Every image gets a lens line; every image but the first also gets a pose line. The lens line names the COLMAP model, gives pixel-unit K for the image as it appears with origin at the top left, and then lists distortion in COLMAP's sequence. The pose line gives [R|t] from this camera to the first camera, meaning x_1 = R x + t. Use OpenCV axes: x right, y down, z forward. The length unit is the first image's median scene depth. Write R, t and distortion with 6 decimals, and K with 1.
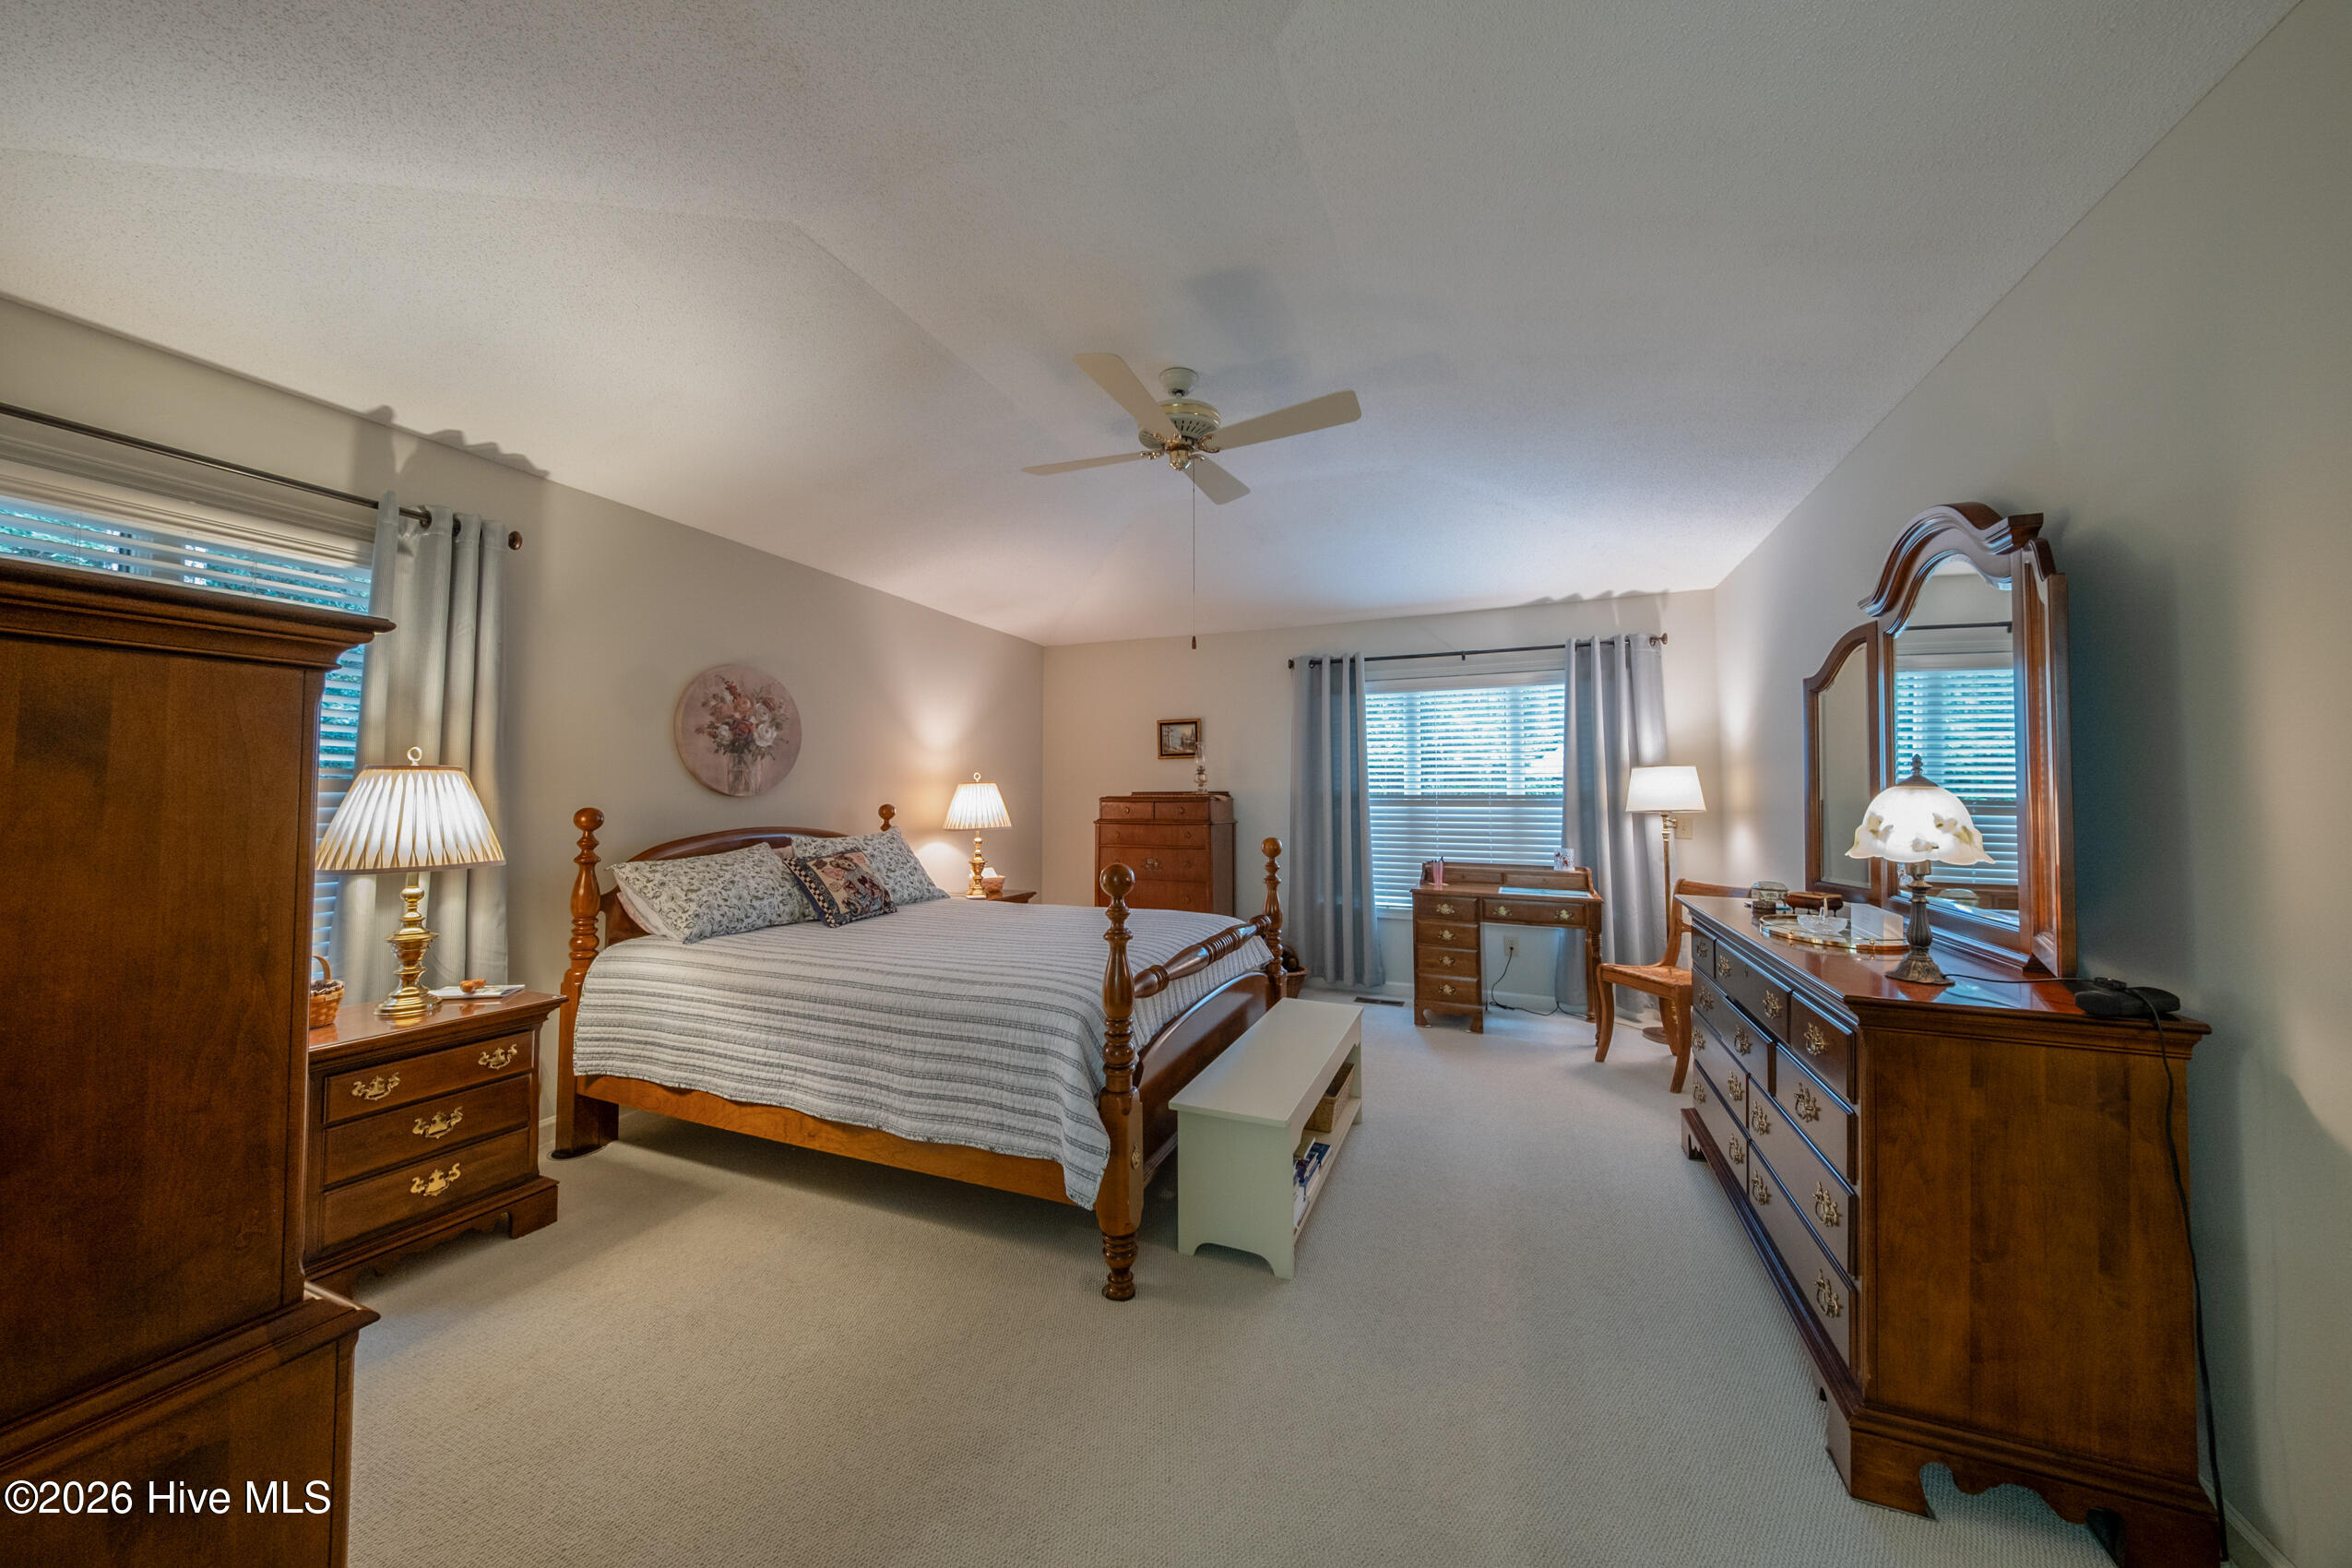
lens RADIAL K [[807.3, 0, 1172.3], [0, 807.3, 762.9], [0, 0, 1]] dist [0.032040, -0.016586]
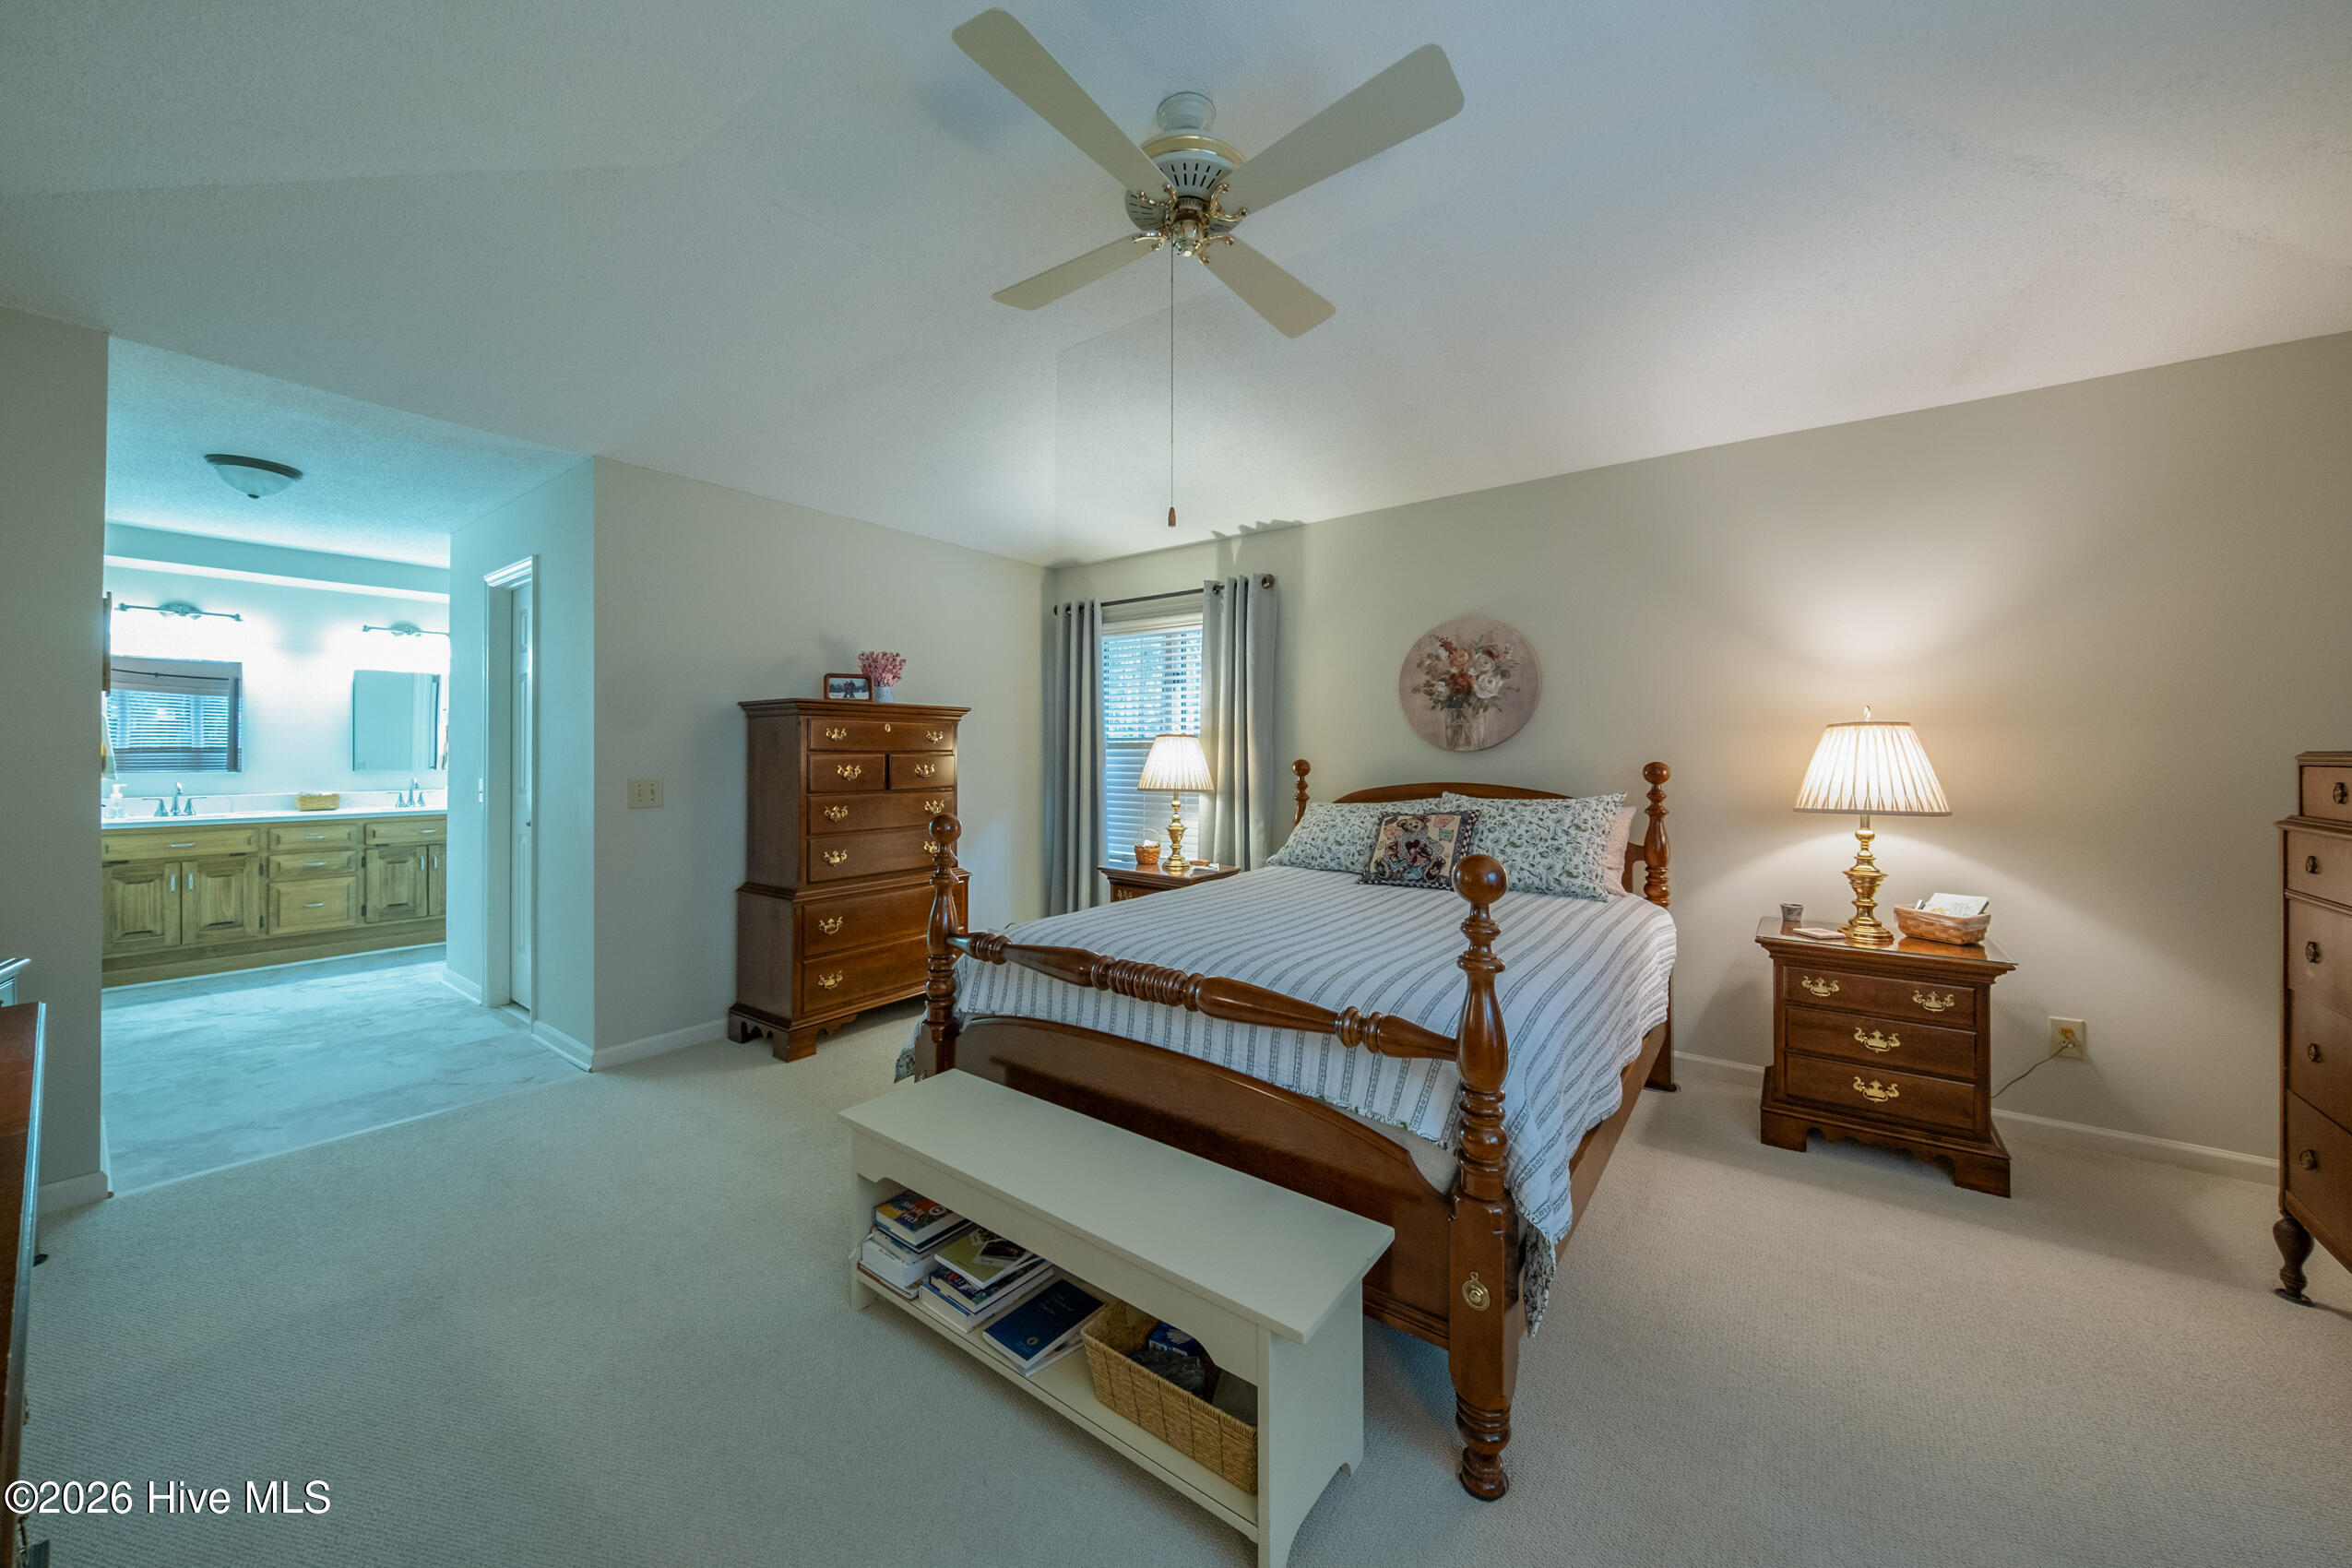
lens RADIAL K [[812.5, 0, 1163.4], [0, 812.5, 756.2], [0, 0, 1]] dist [-0.007162, -0.000201]
pose [[-0.266095, 0.004512, -0.963936, 0.524989], [0.037976, 0.999262, -0.005806, 0.039846], [0.963199, -0.038152, -0.266070, 0.920998]]
